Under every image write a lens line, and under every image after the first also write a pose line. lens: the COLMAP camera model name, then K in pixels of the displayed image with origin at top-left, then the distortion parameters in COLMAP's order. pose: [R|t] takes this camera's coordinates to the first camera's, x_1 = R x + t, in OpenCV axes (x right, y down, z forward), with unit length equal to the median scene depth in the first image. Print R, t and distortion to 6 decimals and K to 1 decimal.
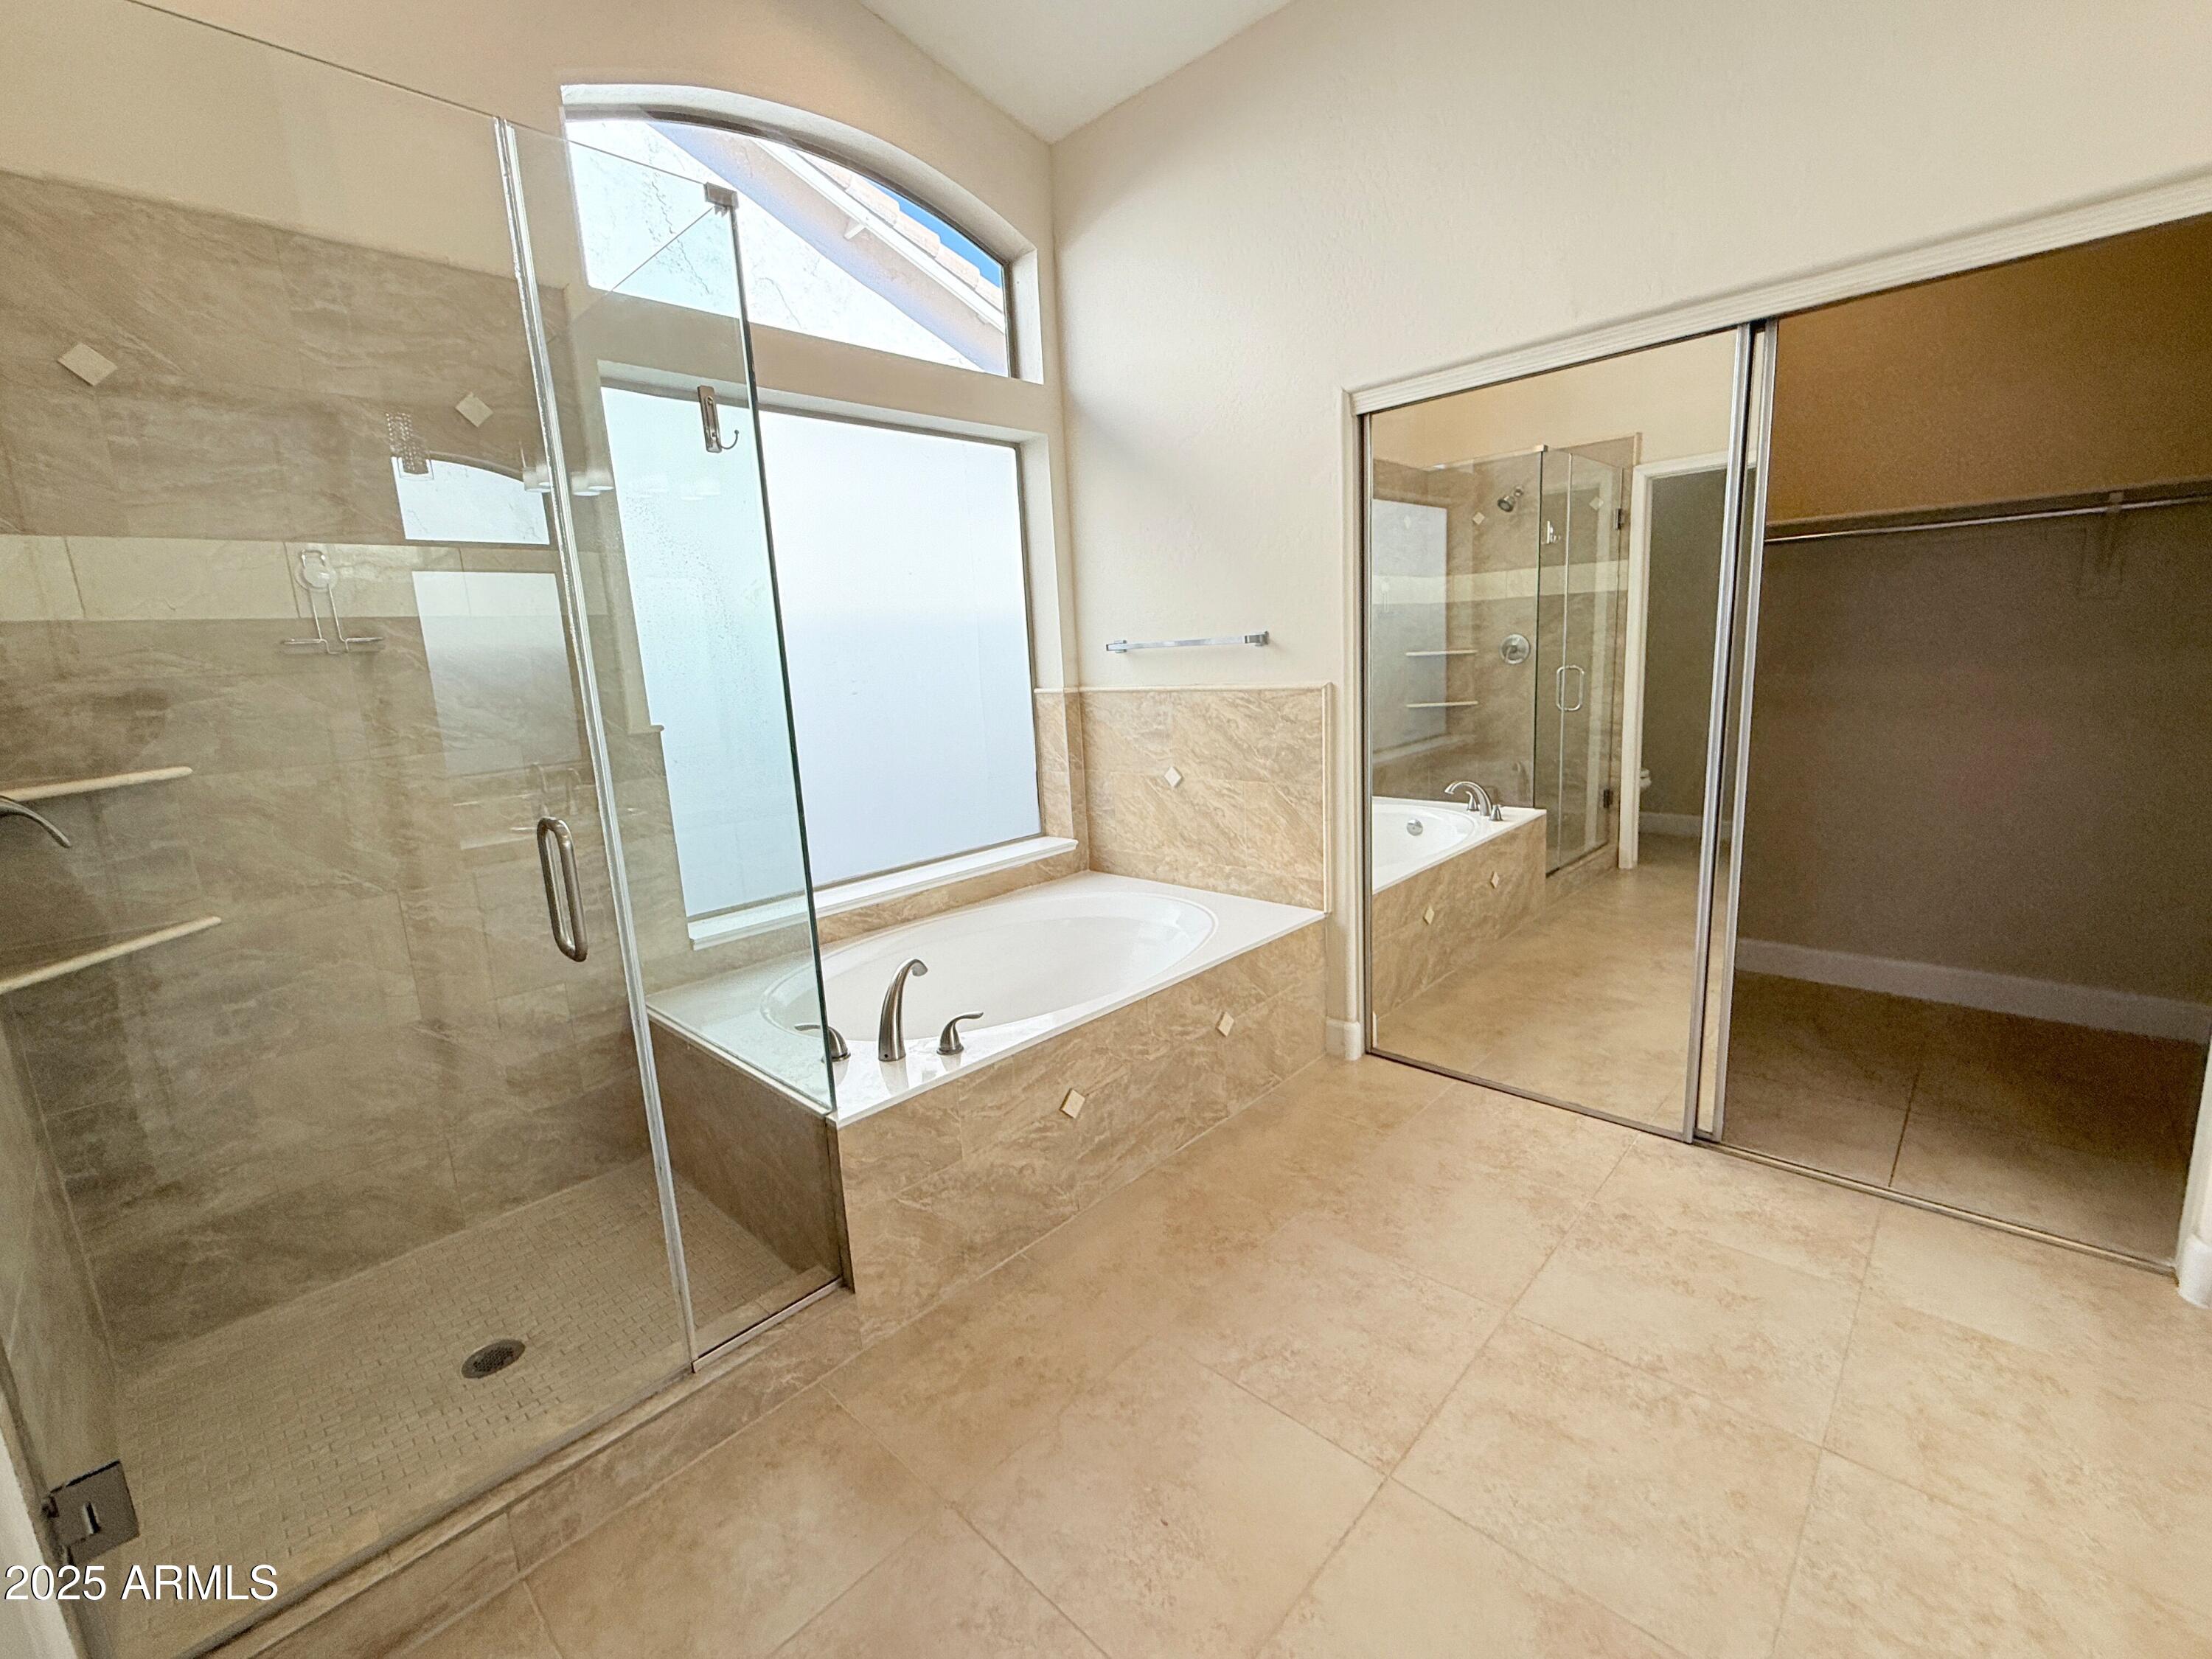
lens RADIAL K [[940.2, 0, 1106.0], [0, 940.2, 828.4], [0, 0, 1]] dist [0.000849, 0.000353]
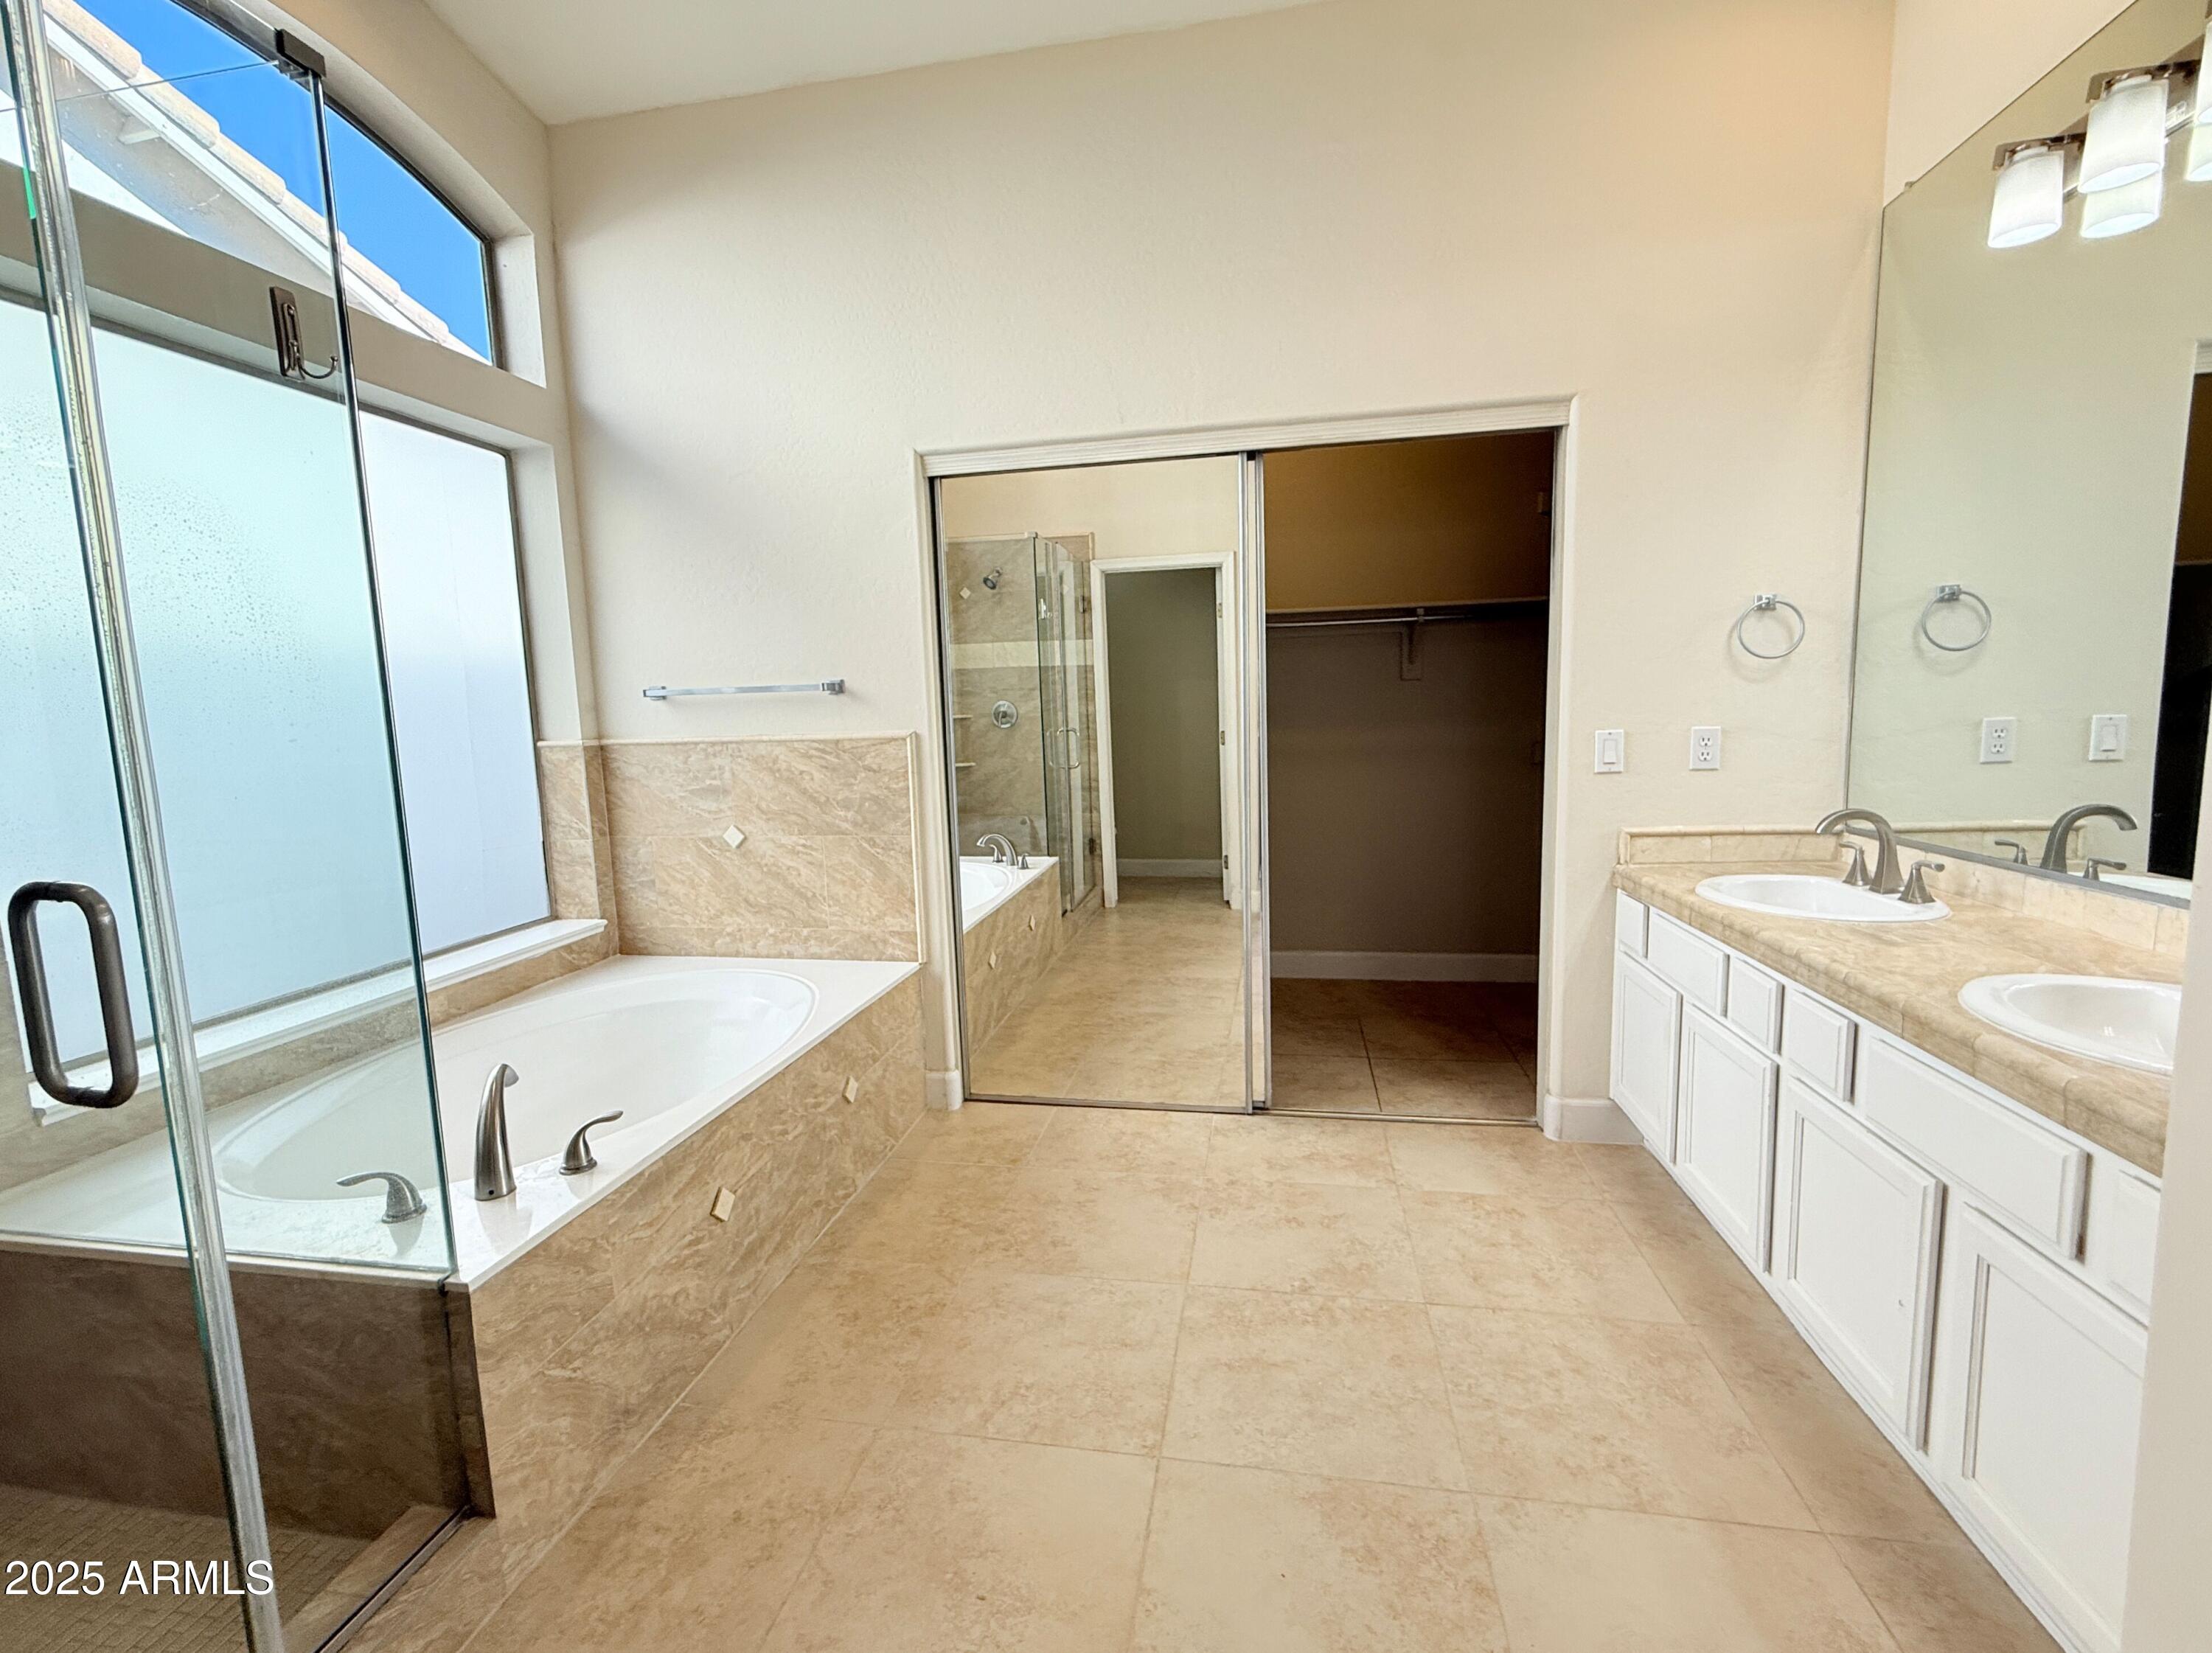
lens RADIAL K [[977.2, 0, 1094.0], [0, 977.2, 825.1], [0, 0, 1]] dist [0.000732, 0.000306]
pose [[0.838242, -0.039150, 0.543891, -0.201130], [0.087264, 0.994196, -0.062926, 0.031542], [-0.538271, 0.100210, 0.836793, 0.035806]]
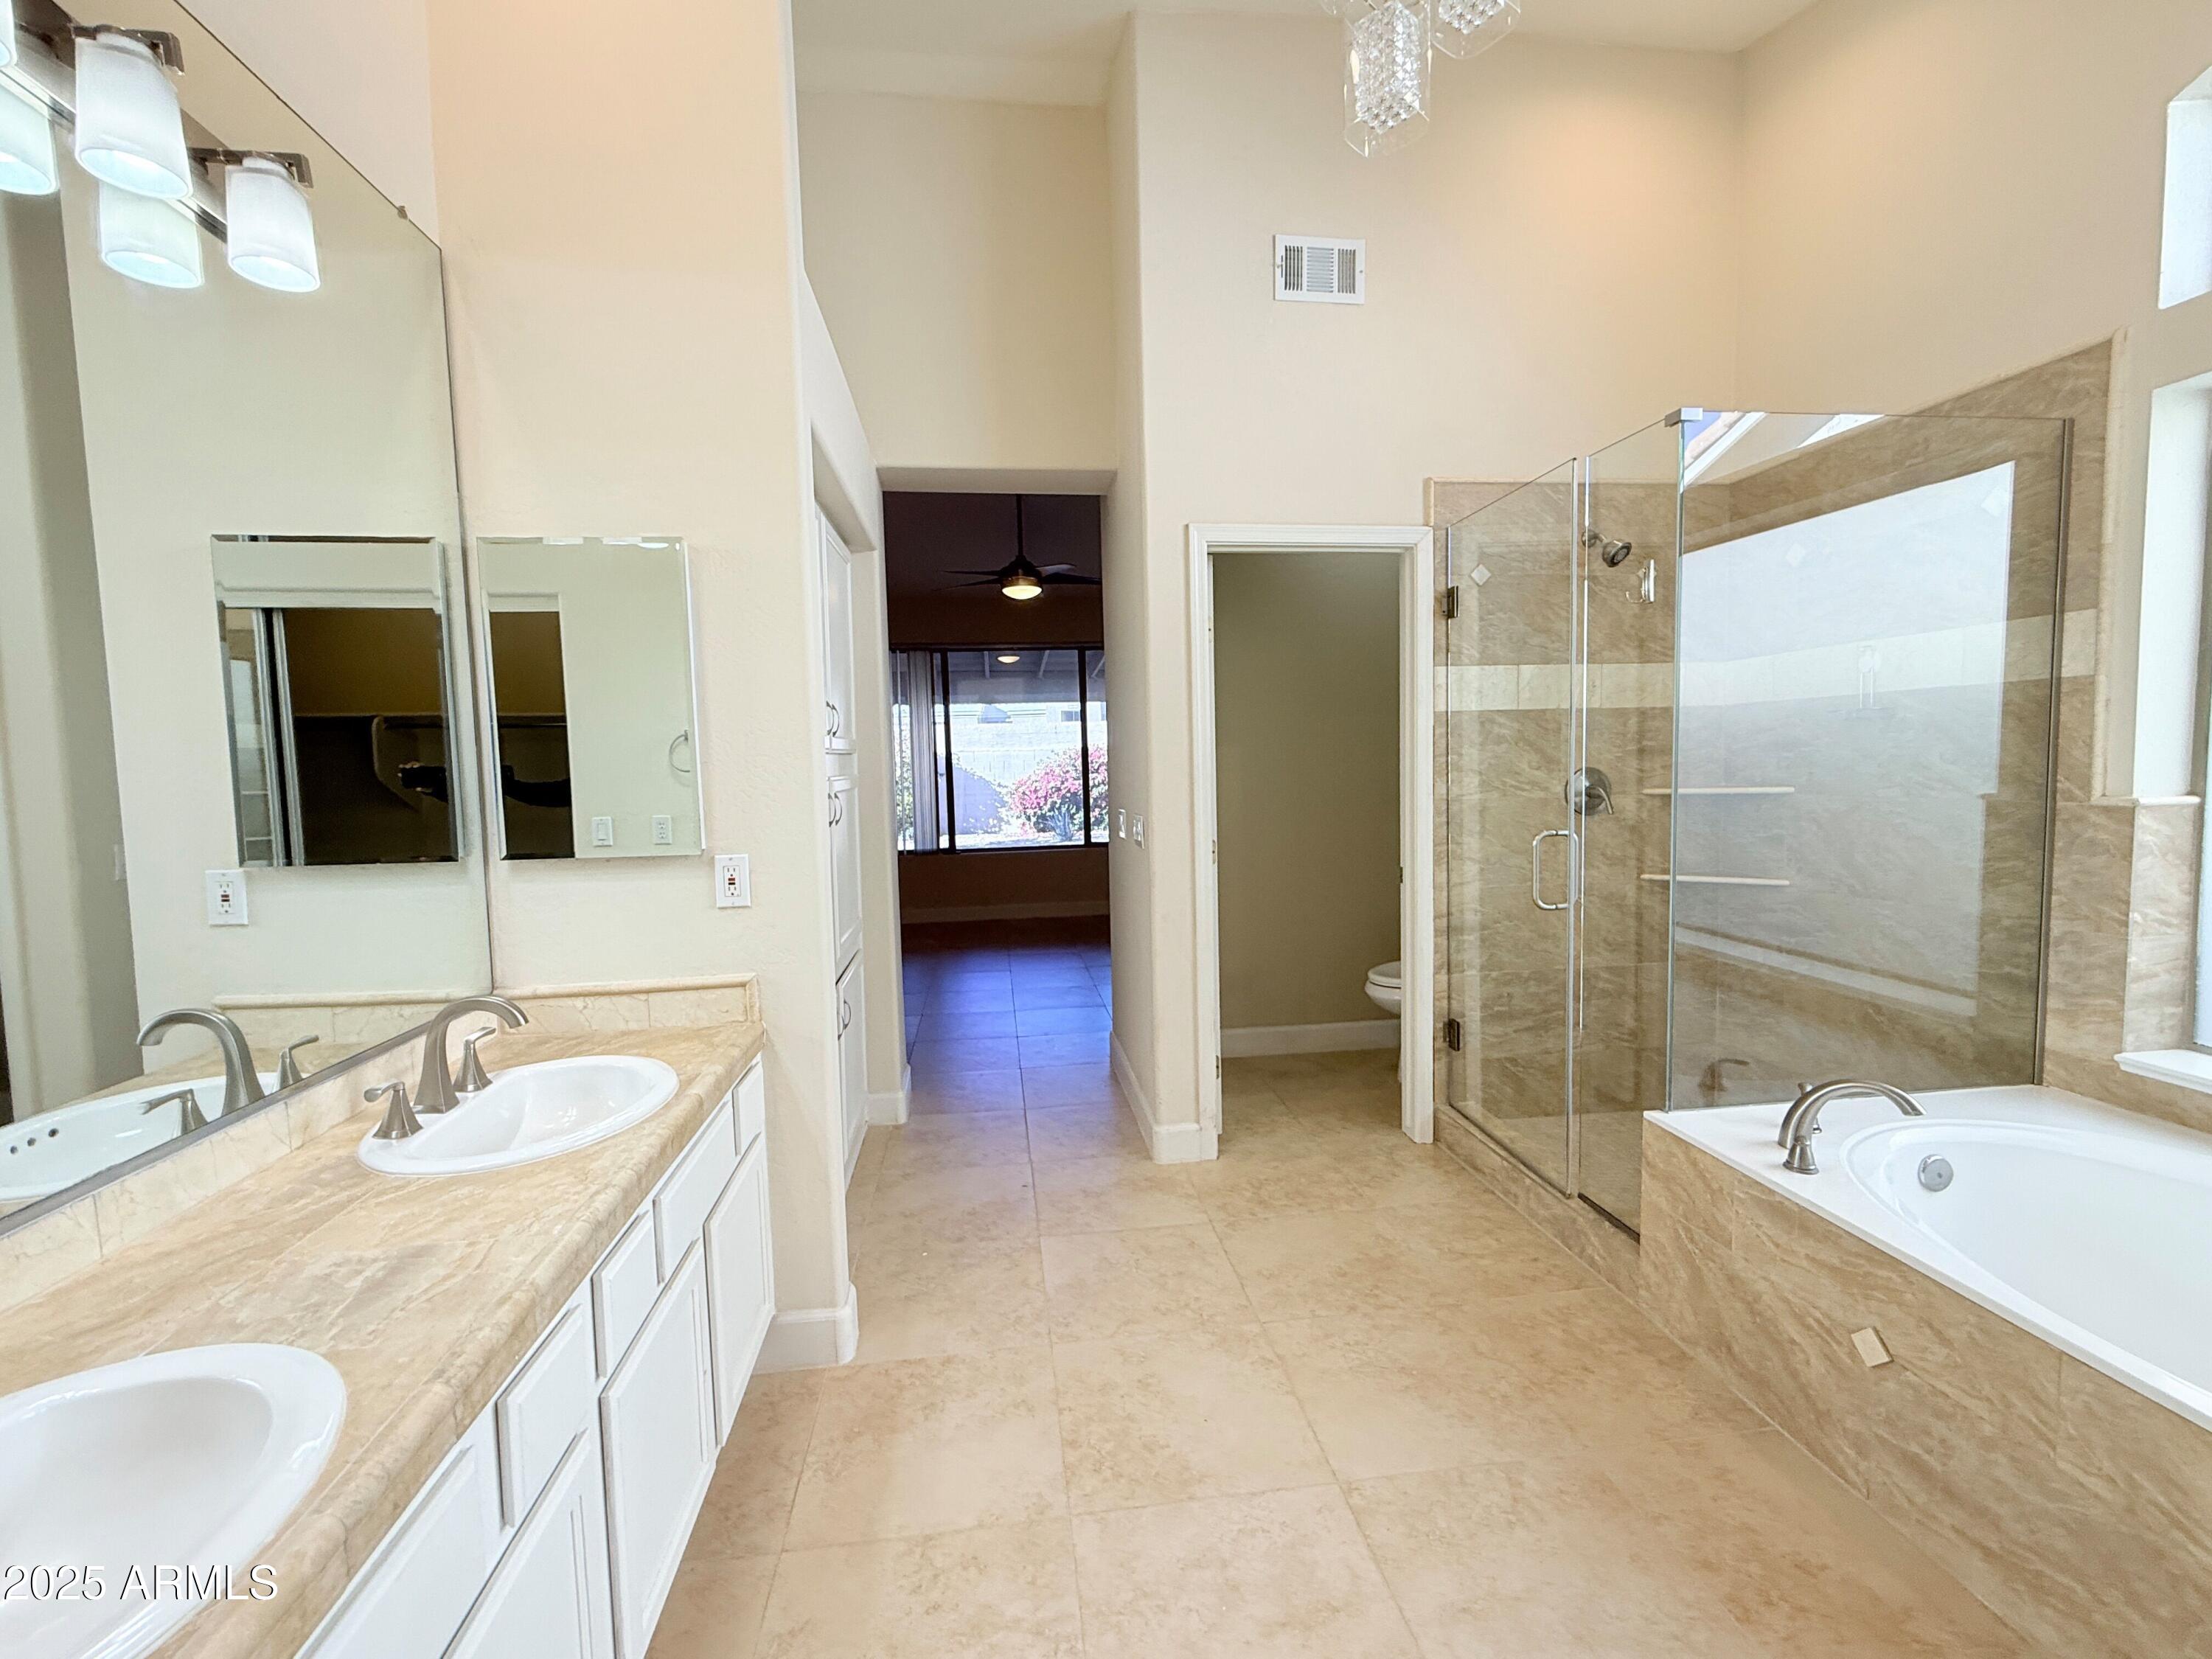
lens RADIAL K [[940.2, 0, 1106.0], [0, 940.2, 828.4], [0, 0, 1]] dist [0.000849, 0.000353]
pose [[-0.630949, 0.124346, -0.765795, 0.780718], [-0.082379, 0.970754, 0.225500, -0.201209], [0.771438, 0.205365, -0.602253, 0.810462]]
